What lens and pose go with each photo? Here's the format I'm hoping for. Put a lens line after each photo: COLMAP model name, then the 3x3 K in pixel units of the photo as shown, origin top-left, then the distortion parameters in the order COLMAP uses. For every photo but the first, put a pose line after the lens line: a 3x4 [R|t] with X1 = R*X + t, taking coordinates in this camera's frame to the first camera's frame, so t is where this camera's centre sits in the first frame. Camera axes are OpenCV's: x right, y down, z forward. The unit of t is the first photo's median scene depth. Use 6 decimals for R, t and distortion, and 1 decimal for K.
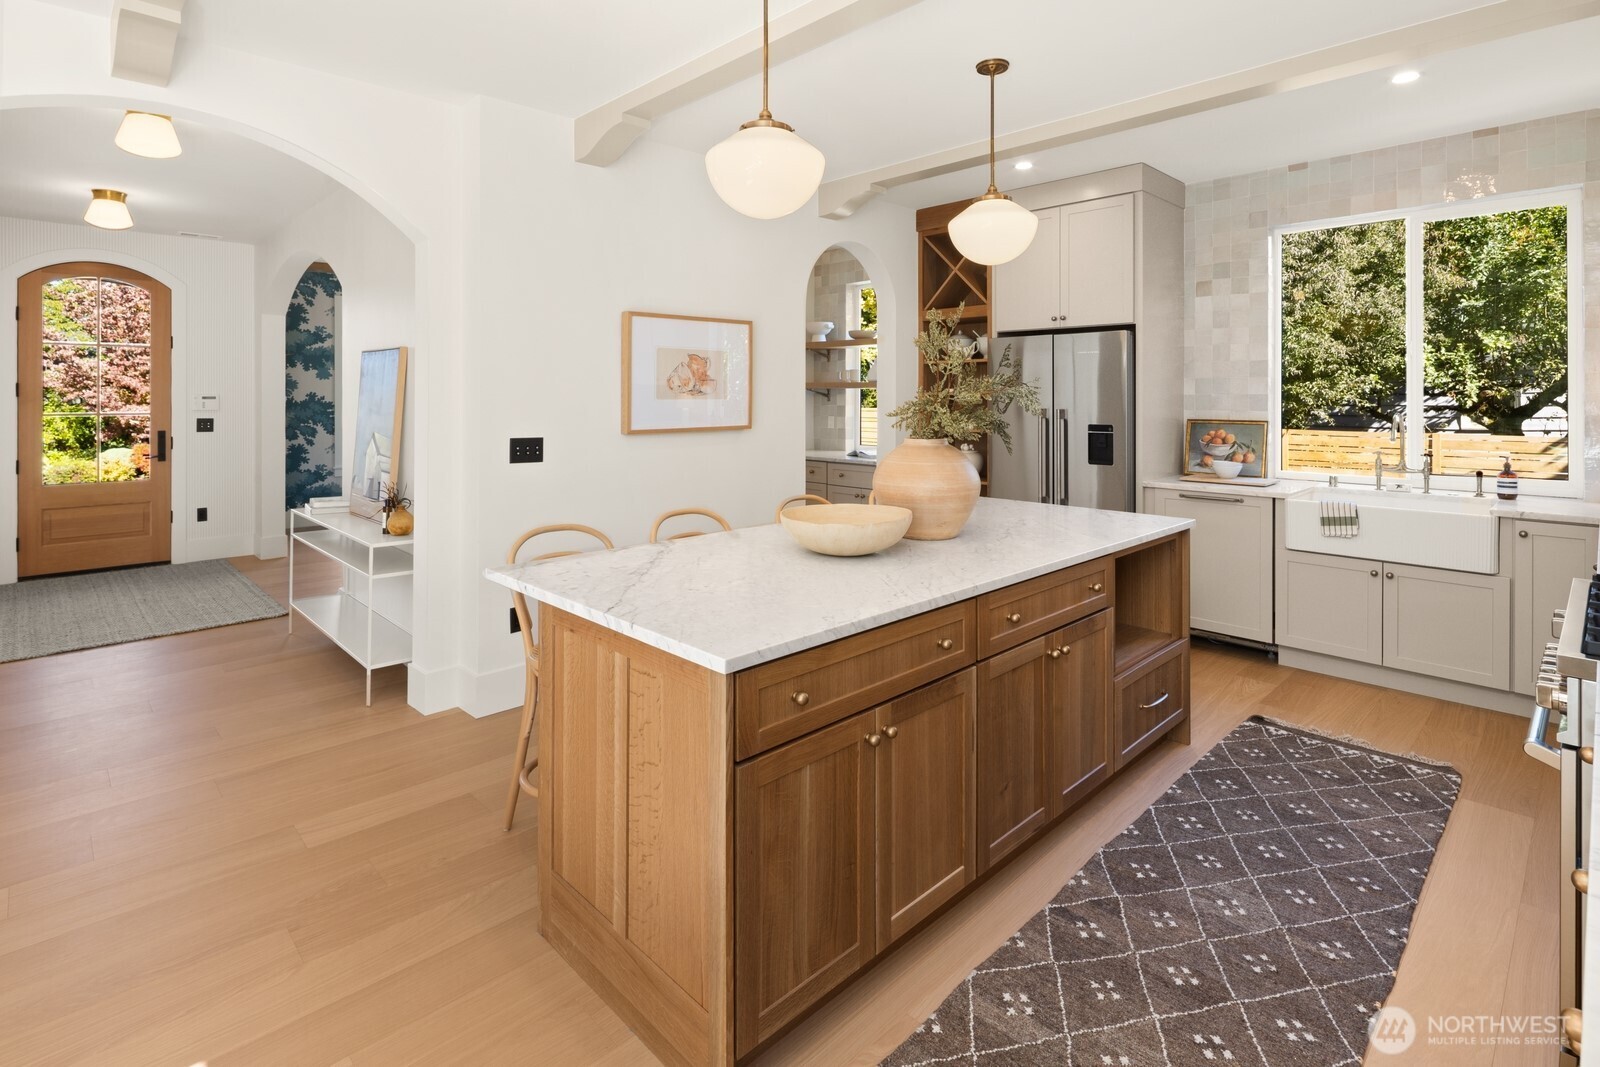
lens RADIAL K [[788.4, 0, 804.8], [0, 788.4, 394.0], [0, 0, 1]] dist [-0.000743, -0.000702]
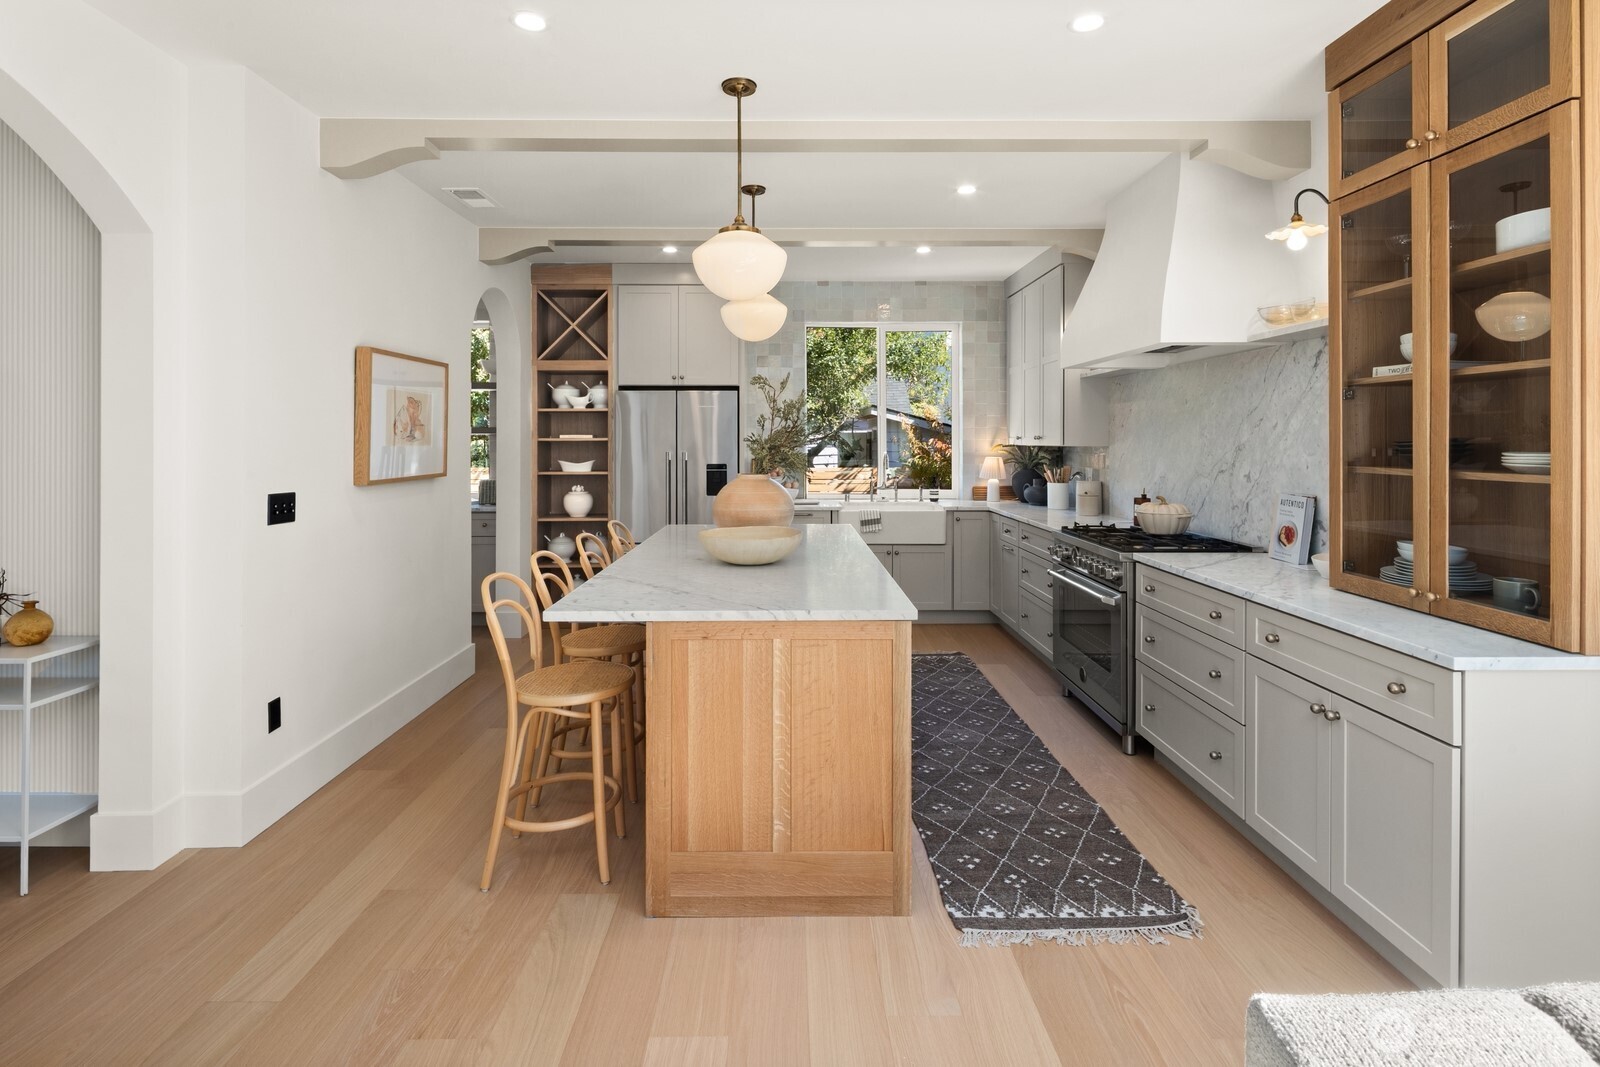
lens RADIAL K [[789.7, 0, 793.2], [0, 789.7, 441.4], [0, 0, 1]] dist [0.001325, -0.000318]
pose [[0.692580, -0.001916, 0.721338, -0.528383], [-0.000301, 0.999996, 0.002946, -0.001546], [-0.721341, -0.002258, 0.692577, 0.034790]]
